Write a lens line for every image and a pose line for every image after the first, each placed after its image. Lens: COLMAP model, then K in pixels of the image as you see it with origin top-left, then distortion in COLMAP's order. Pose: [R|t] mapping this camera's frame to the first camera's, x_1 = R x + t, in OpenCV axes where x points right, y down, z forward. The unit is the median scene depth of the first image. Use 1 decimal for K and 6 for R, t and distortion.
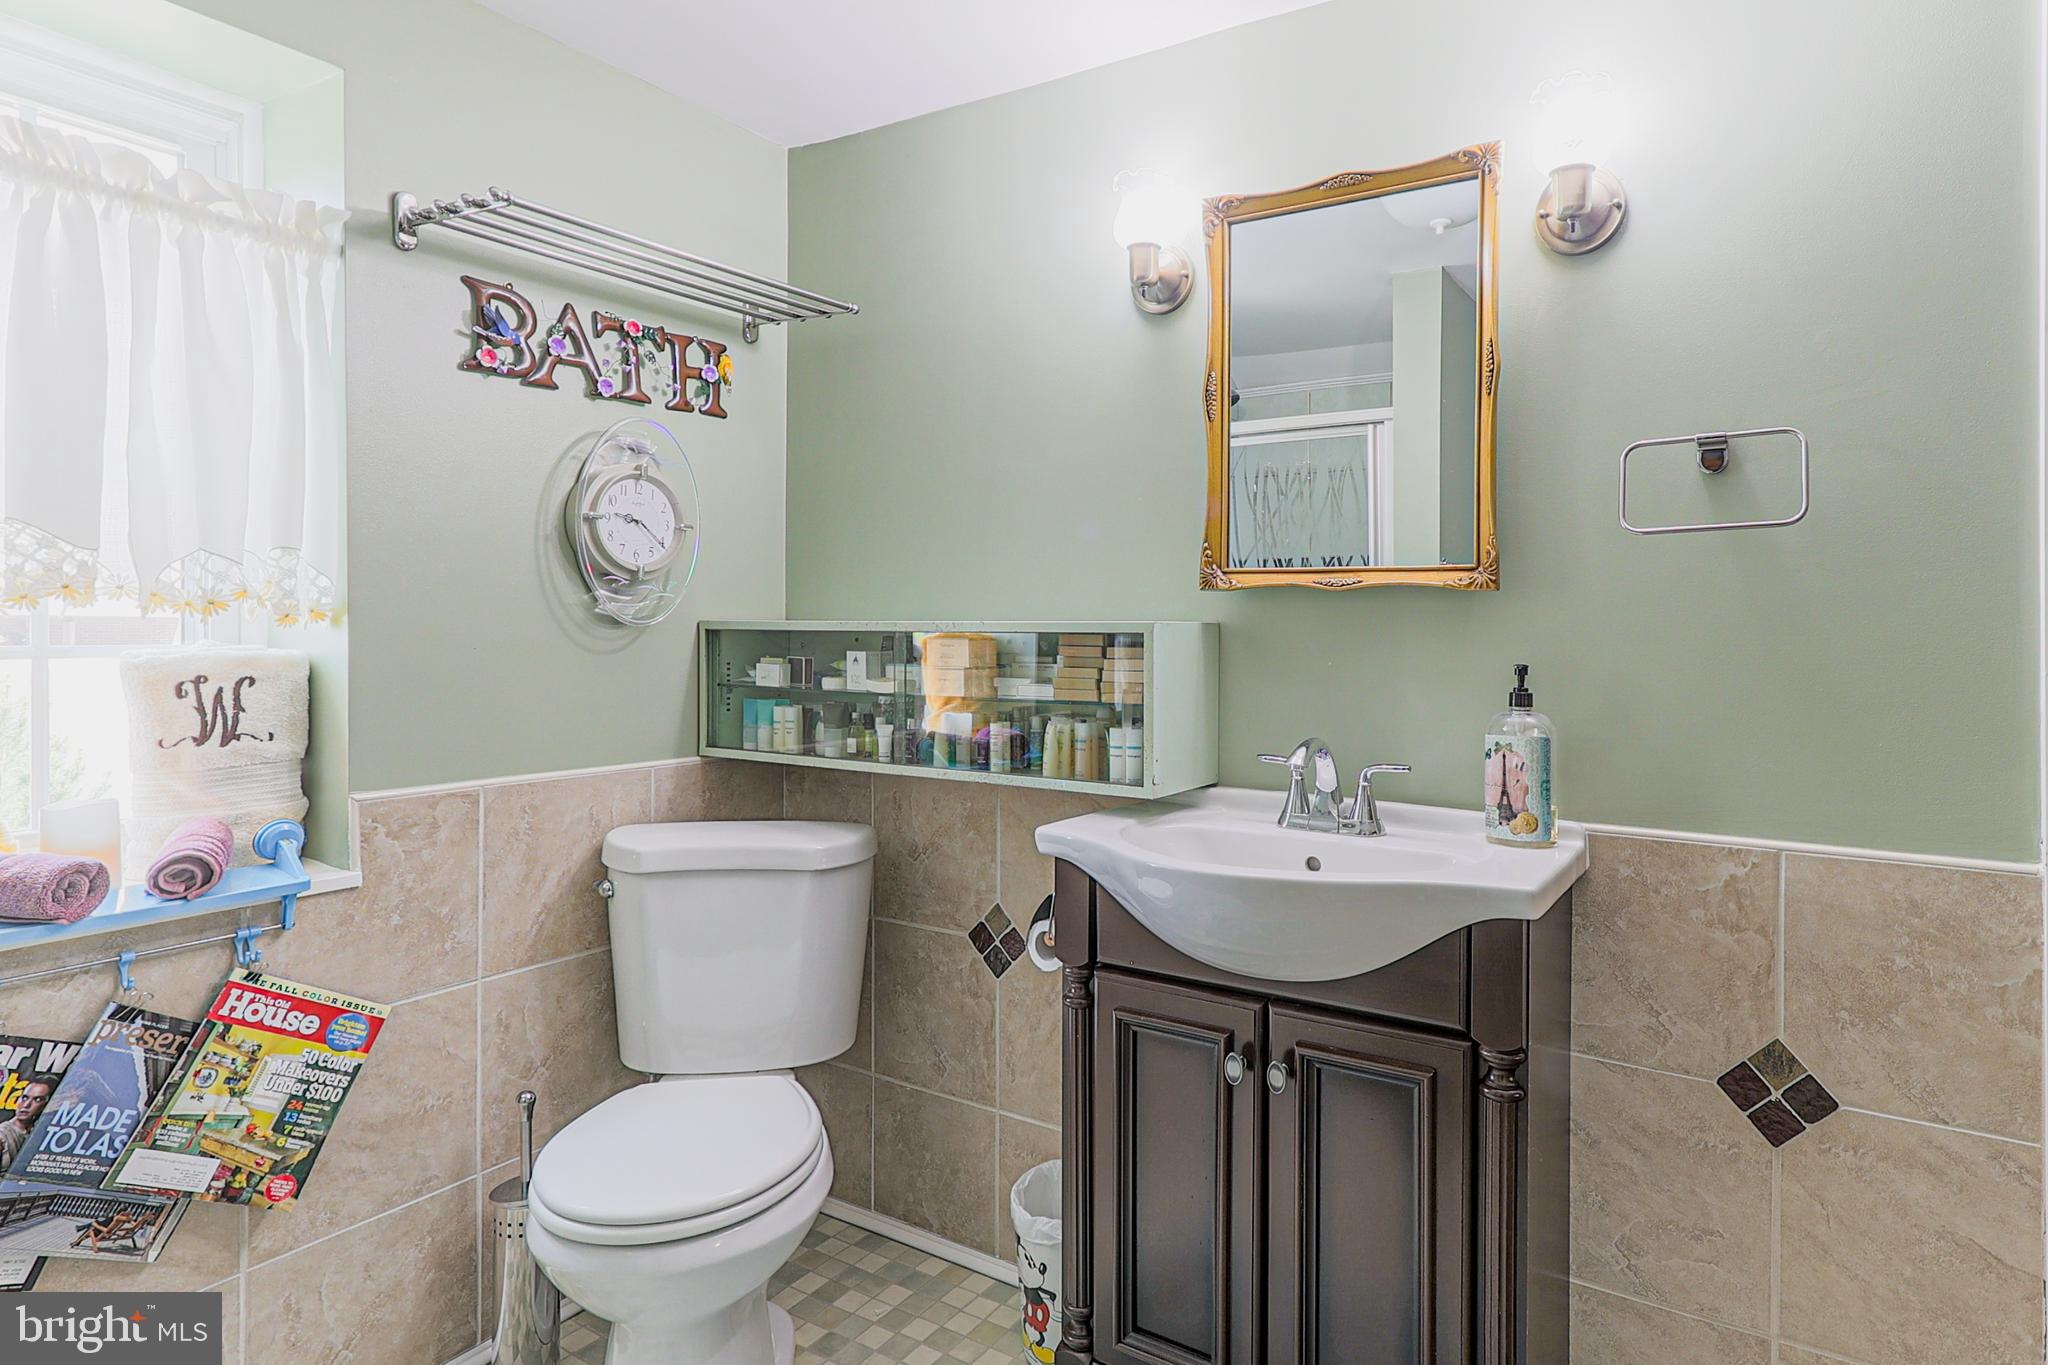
lens RADIAL K [[1134.9, 0, 1144.7], [0, 1134.9, 632.8], [0, 0, 1]] dist [0.034226, 0.001263]
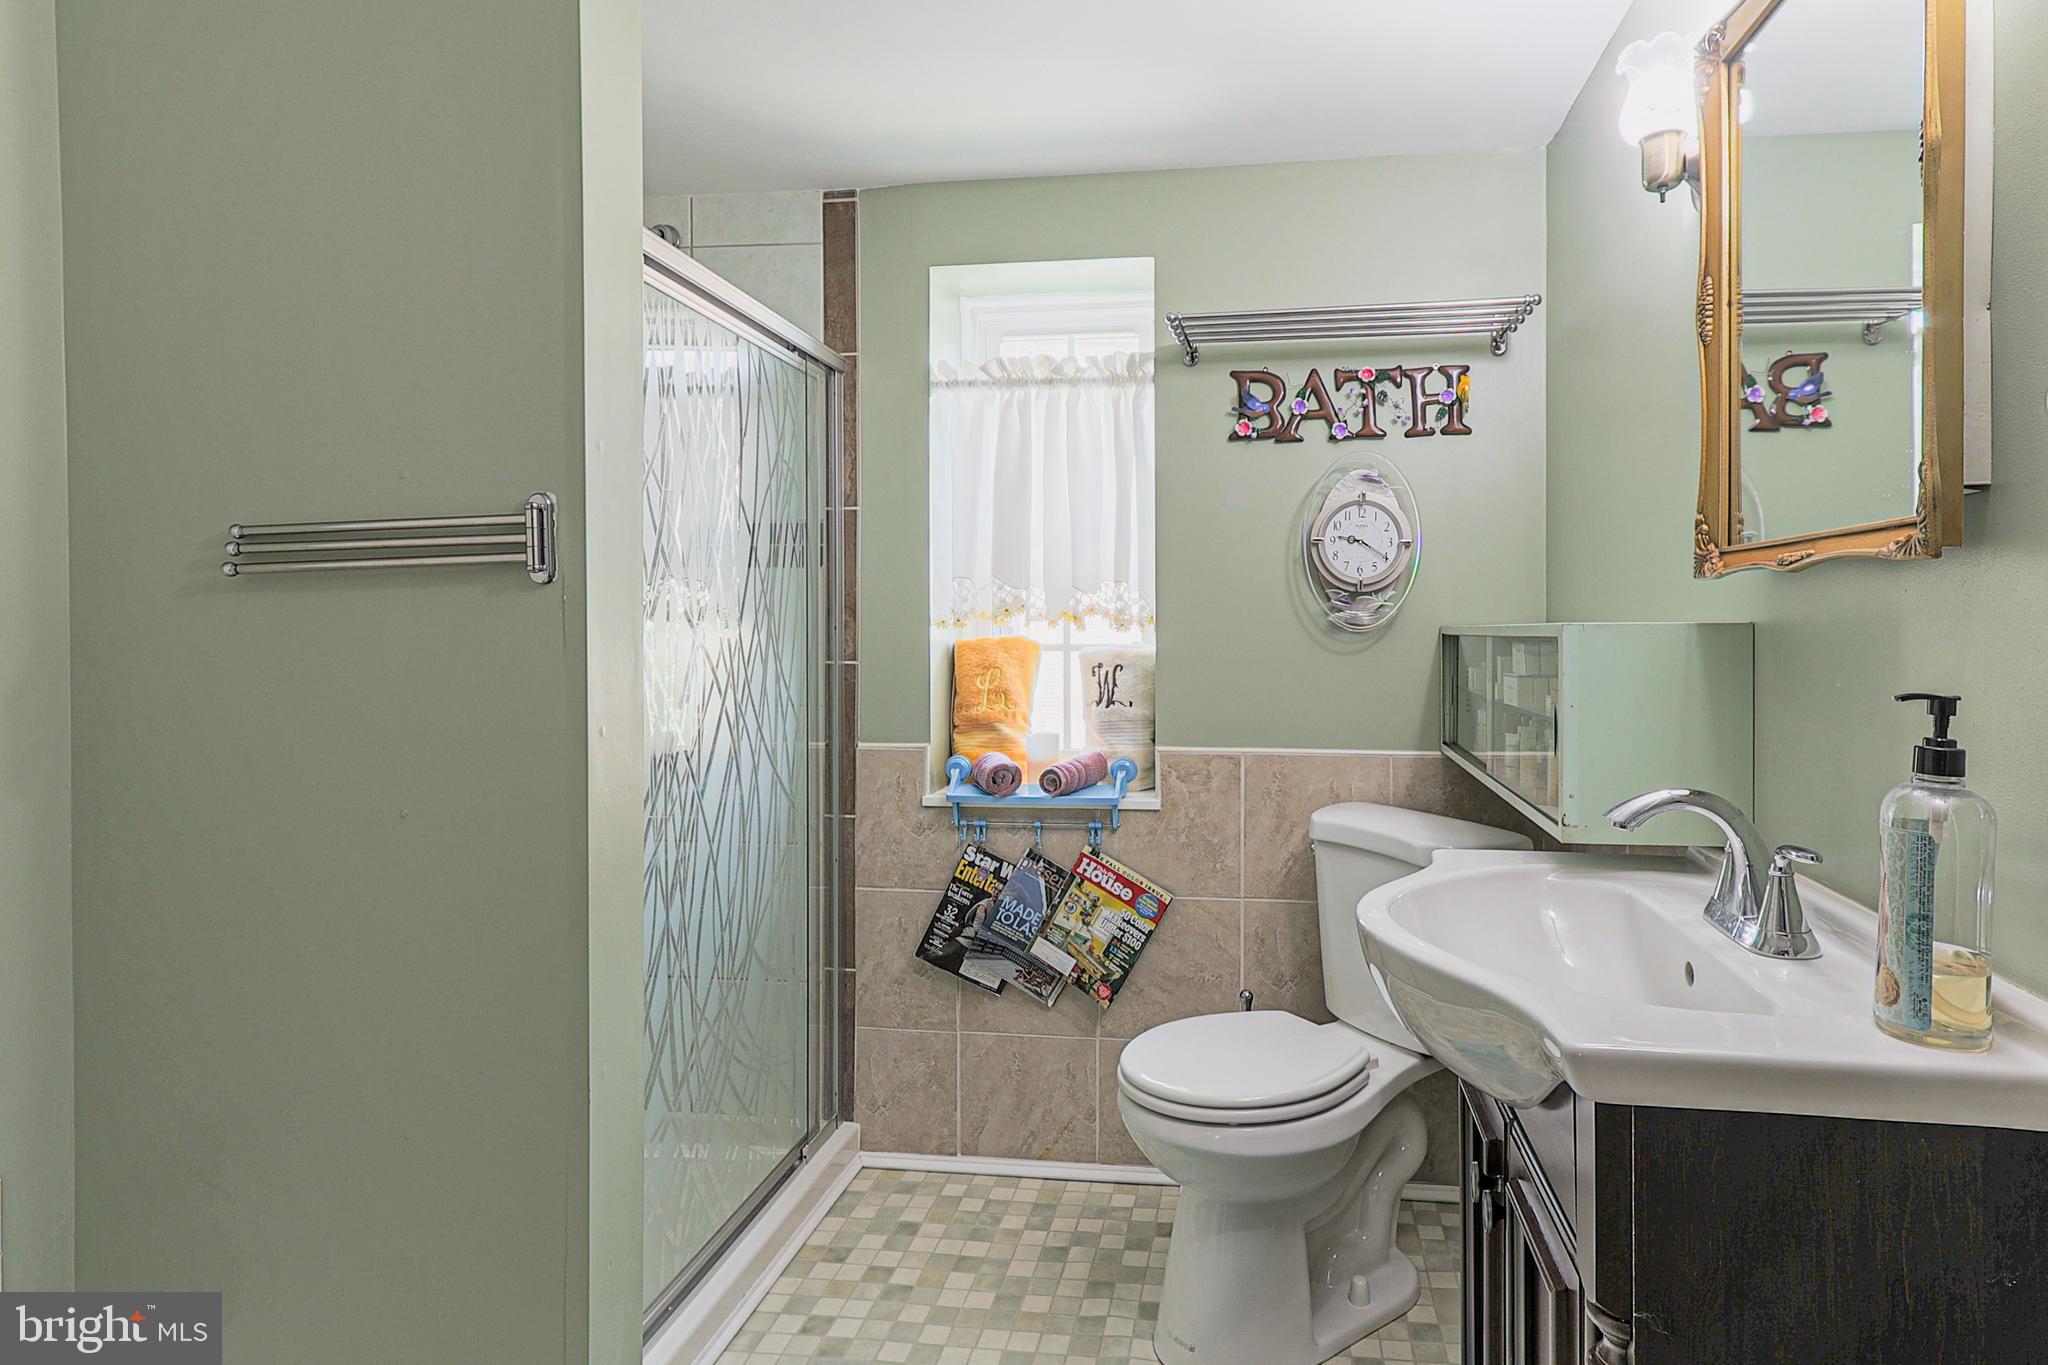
lens RADIAL K [[1134.9, 0, 1144.7], [0, 1134.9, 632.8], [0, 0, 1]] dist [0.034226, 0.001263]
pose [[0.406723, -0.002736, -0.913547, 0.641738], [-0.001642, 0.999992, -0.003726, 0.000531], [0.913550, 0.003016, 0.406716, 0.406272]]
